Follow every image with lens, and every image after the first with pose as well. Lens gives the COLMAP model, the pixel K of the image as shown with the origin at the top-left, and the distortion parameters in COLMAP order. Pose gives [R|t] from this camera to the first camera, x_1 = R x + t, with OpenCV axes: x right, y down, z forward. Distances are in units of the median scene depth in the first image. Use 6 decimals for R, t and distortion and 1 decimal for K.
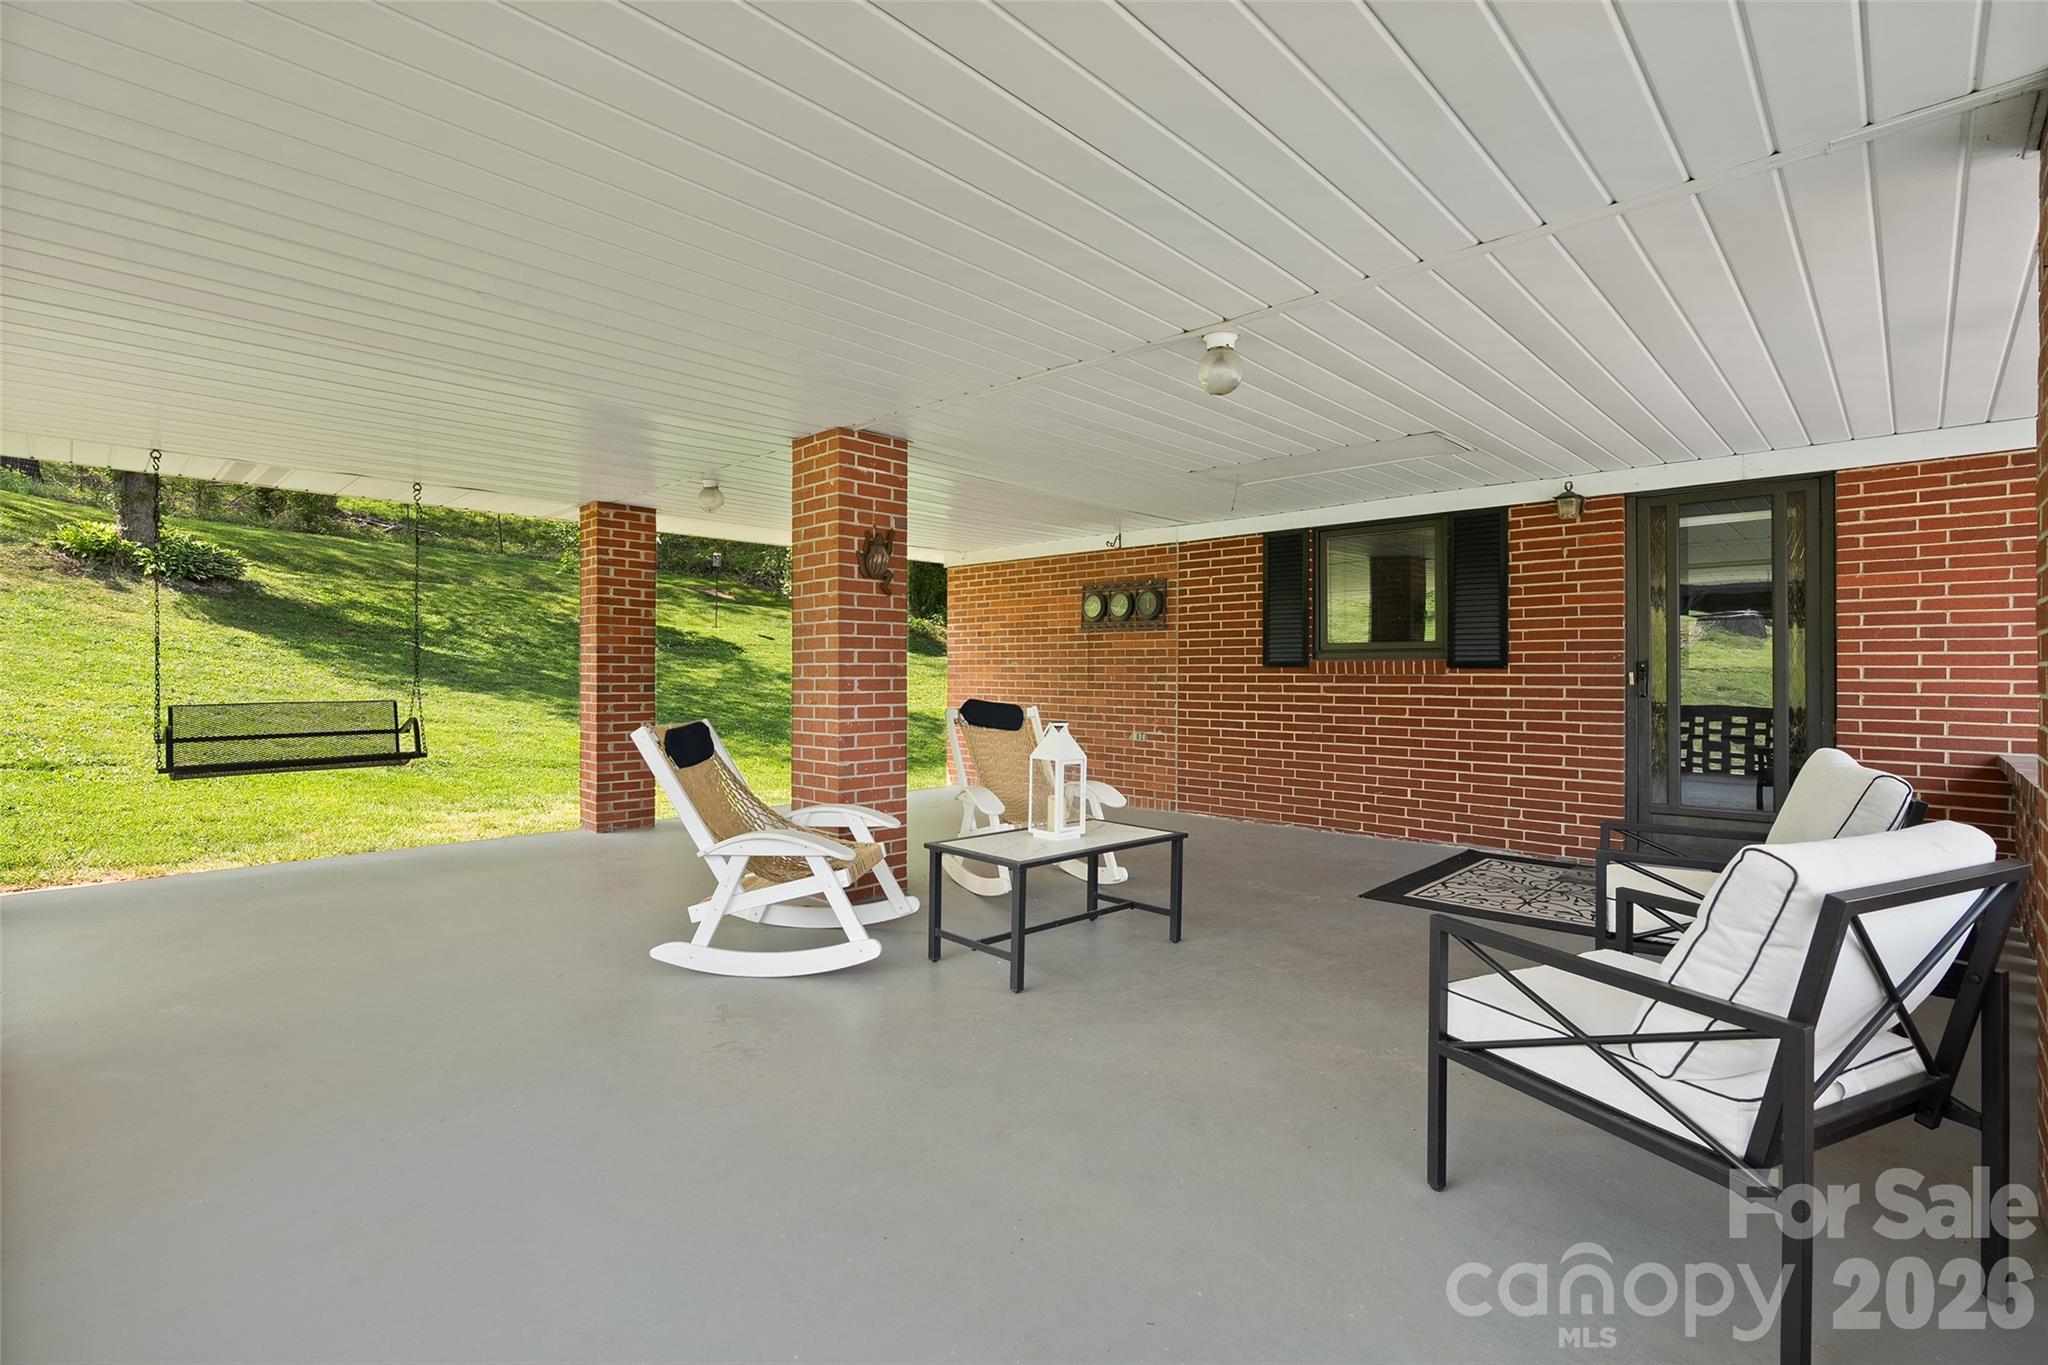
lens RADIAL K [[934.8, 0, 1015.4], [0, 934.8, 668.4], [0, 0, 1]] dist [-0.003285, 0.000402]
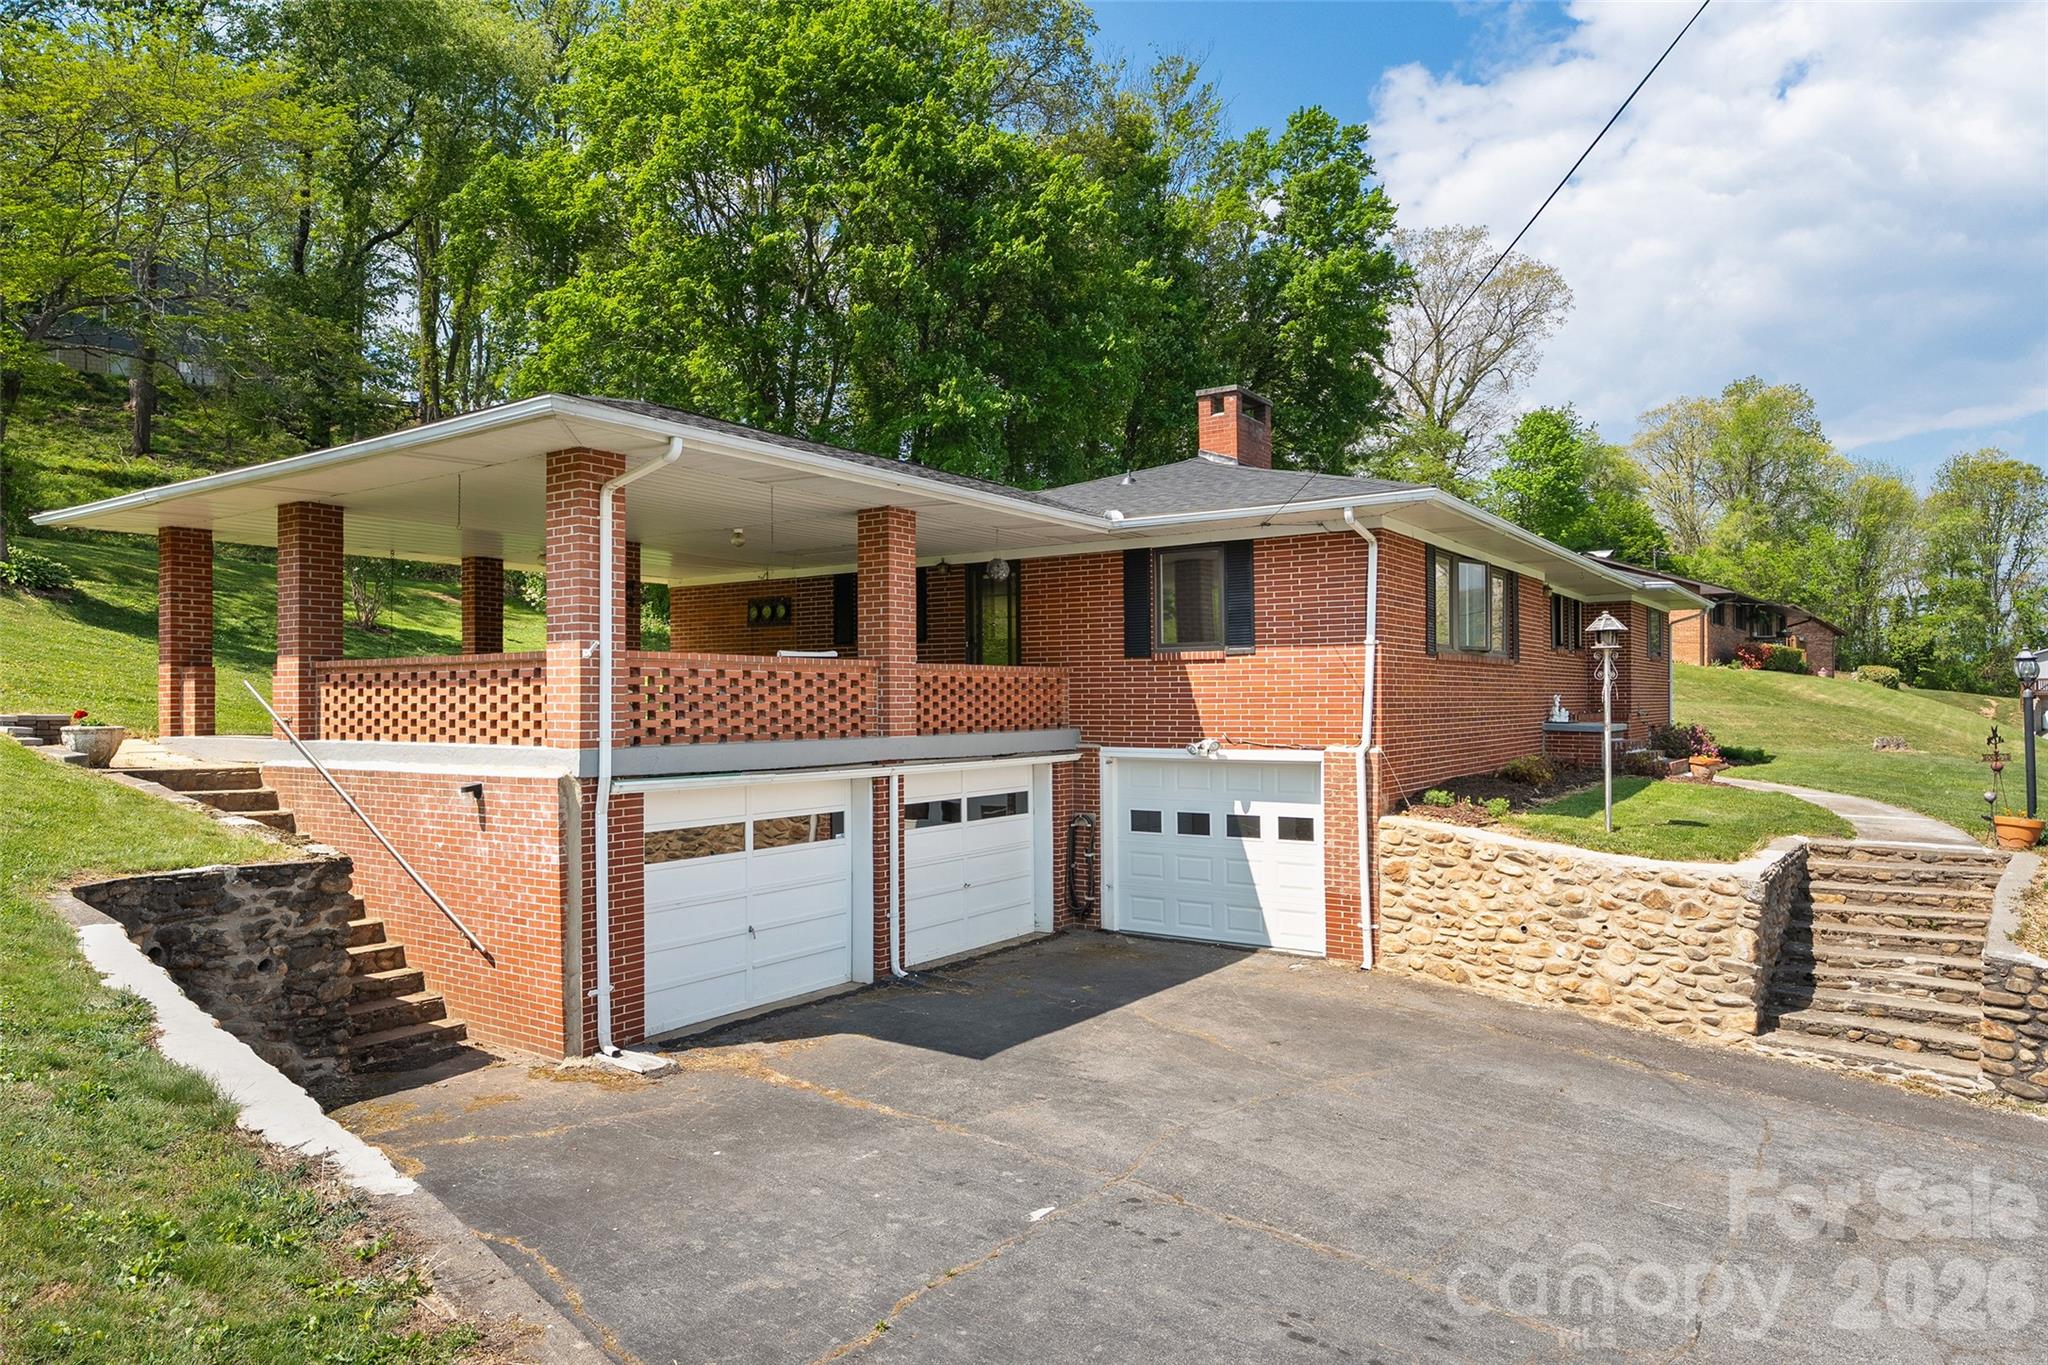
lens RADIAL K [[1272.8, 0, 1013.1], [0, 1272.8, 683.8], [0, 0, 1]] dist [-0.005727, -0.000457]
pose [[0.988193, -0.008327, 0.152987, 0.258842], [0.009566, 0.999927, -0.007363, 0.117935], [-0.152914, 0.008740, 0.988201, -1.876608]]
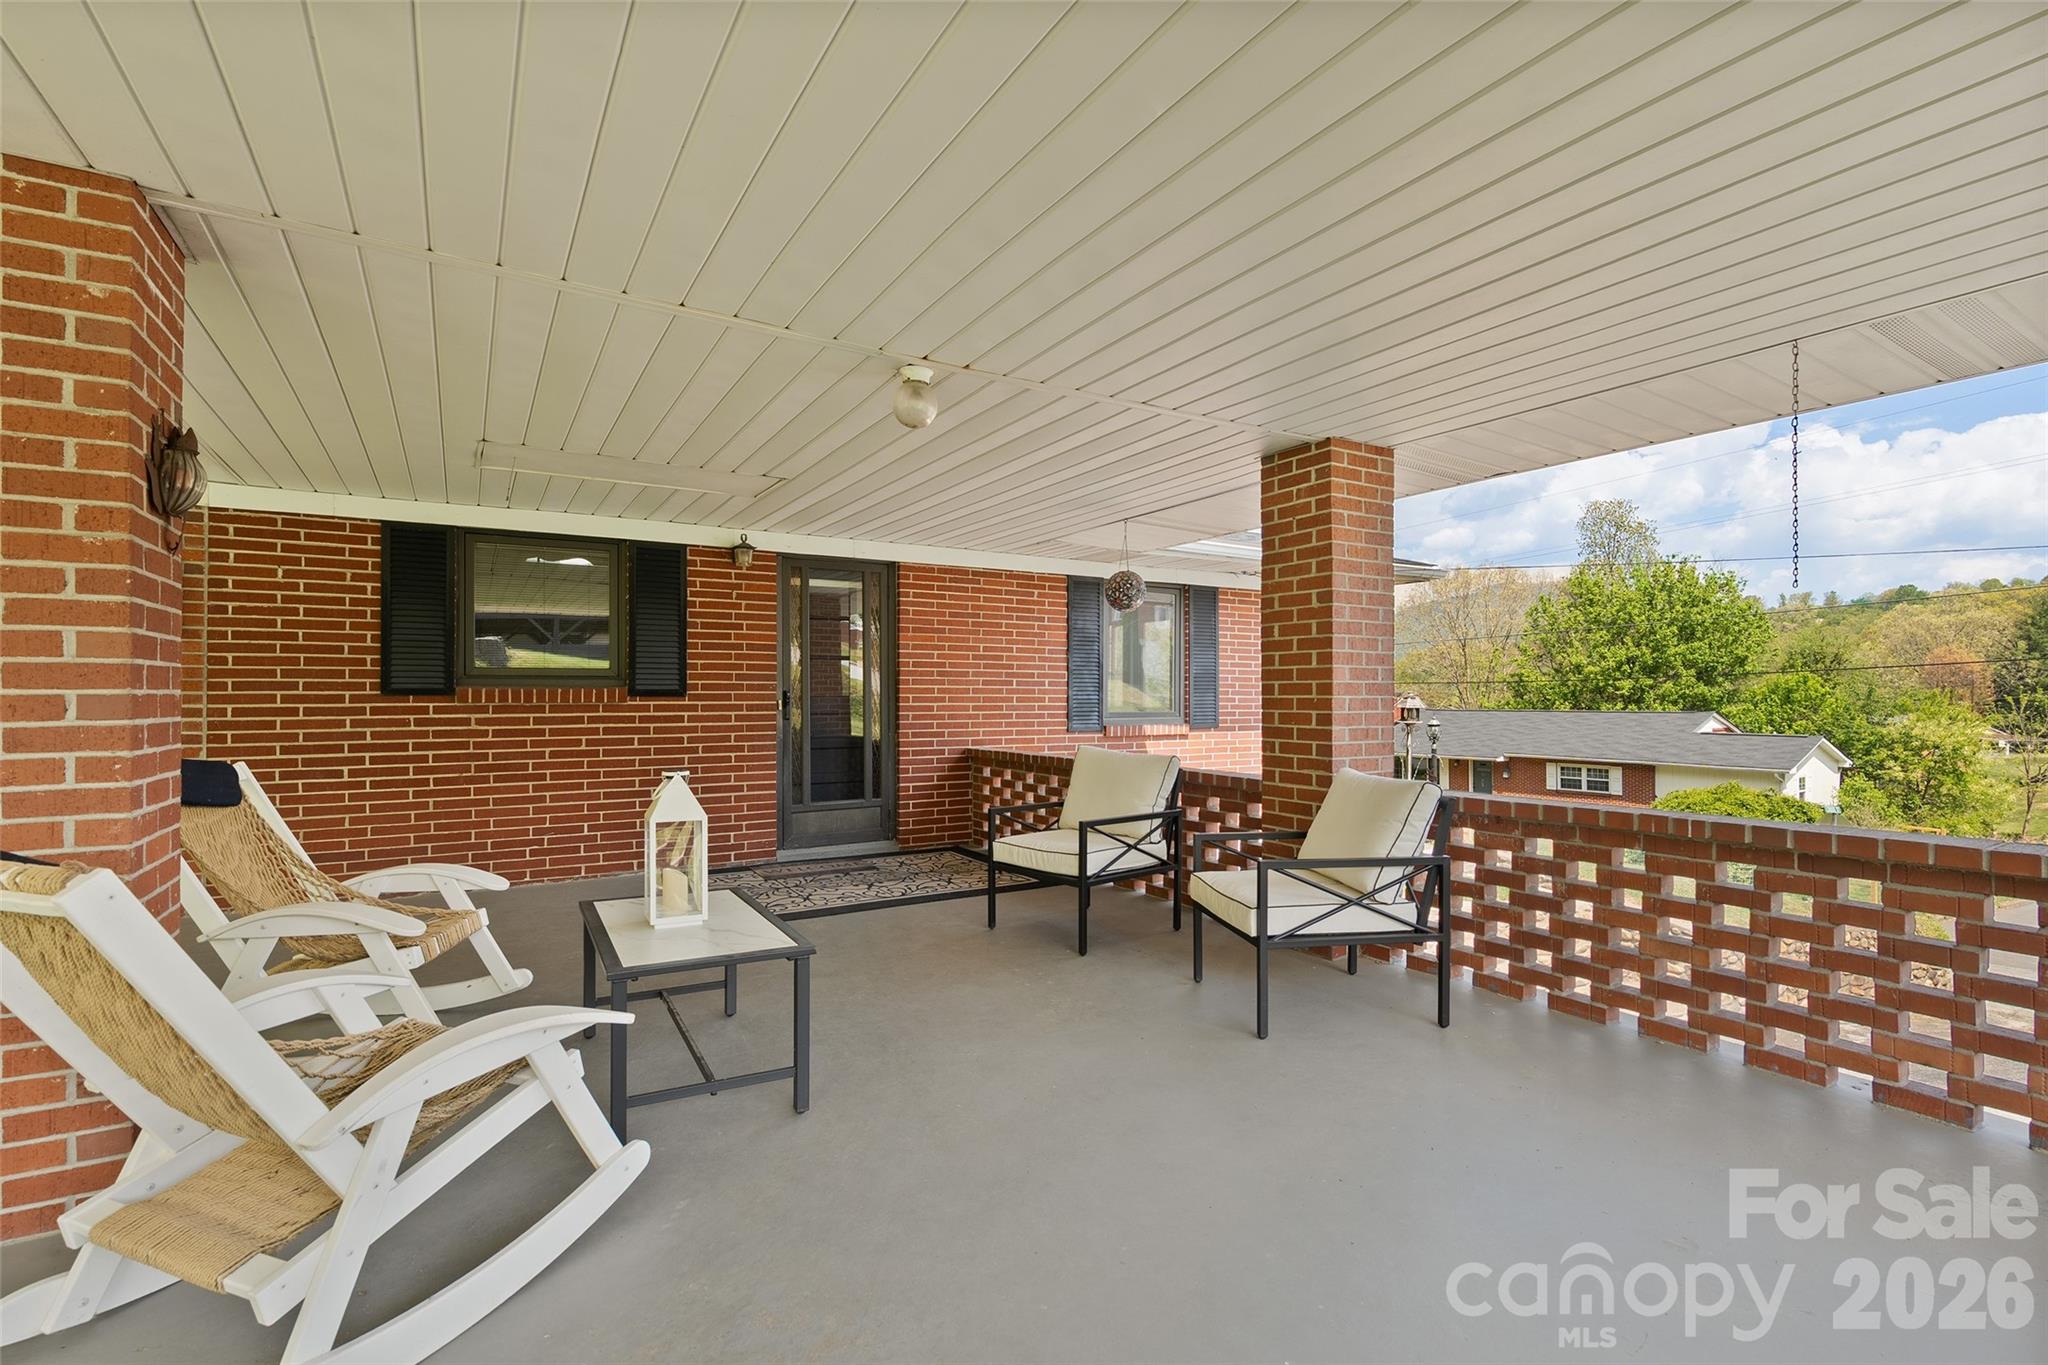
lens RADIAL K [[934.8, 0, 1020.0], [0, 934.8, 688.3], [0, 0, 1]] dist [-0.003285, 0.000402]
pose [[0.256210, 0.005978, 0.966603, -0.390878], [-0.000385, 0.999981, -0.006082, -0.003004], [-0.966621, 0.001186, 0.256208, 0.341238]]
